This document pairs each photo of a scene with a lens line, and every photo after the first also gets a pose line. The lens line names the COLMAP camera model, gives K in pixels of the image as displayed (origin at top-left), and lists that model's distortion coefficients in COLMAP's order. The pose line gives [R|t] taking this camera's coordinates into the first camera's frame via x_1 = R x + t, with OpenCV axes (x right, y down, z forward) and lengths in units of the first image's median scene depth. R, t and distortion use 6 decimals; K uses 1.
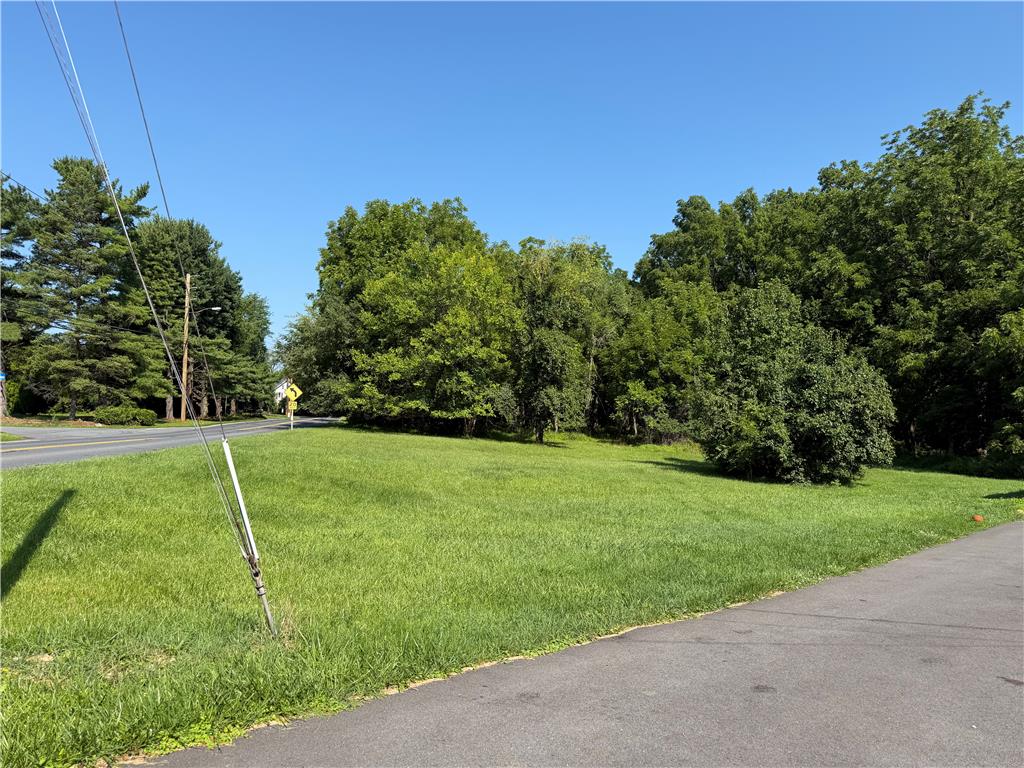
lens RADIAL K [[719.2, 0, 483.5], [0, 719.2, 396.3], [0, 0, 1]] dist [0.003312, -0.027841]
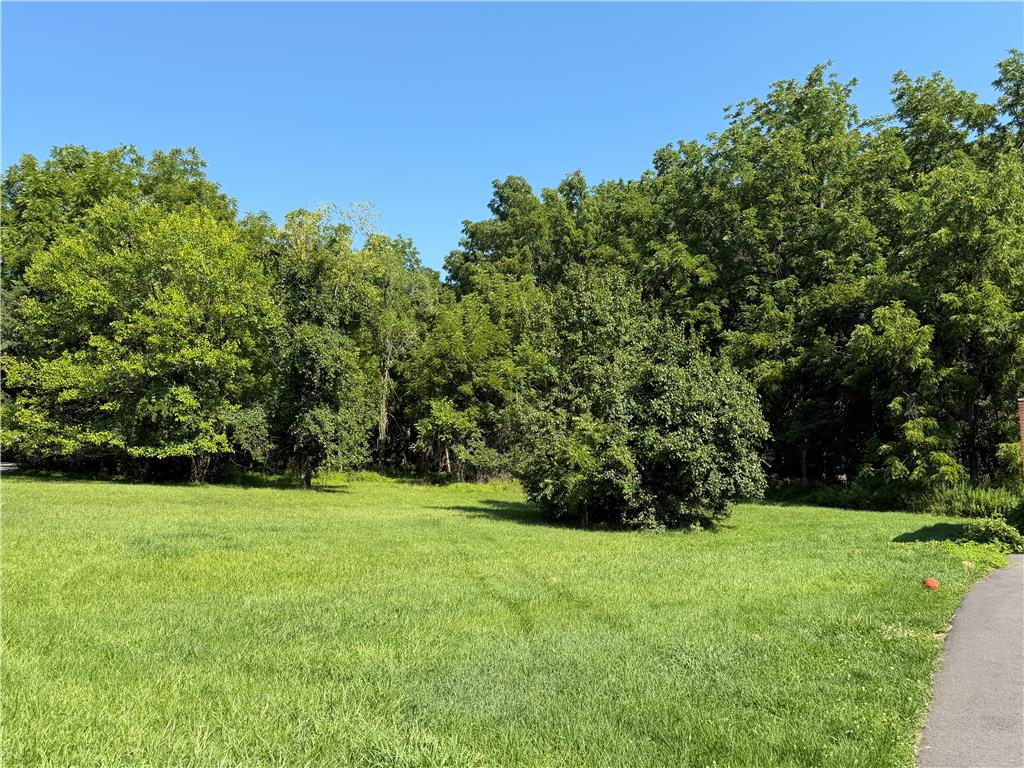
lens RADIAL K [[837.6, 0, 512.0], [0, 837.6, 384.0], [0, 0, 1]] dist [0.202087, -0.388016]
pose [[0.963521, -0.006895, 0.267543, 0.052185], [0.021191, 0.998495, -0.050584, 0.010021], [-0.266792, 0.054408, 0.962217, 0.139617]]
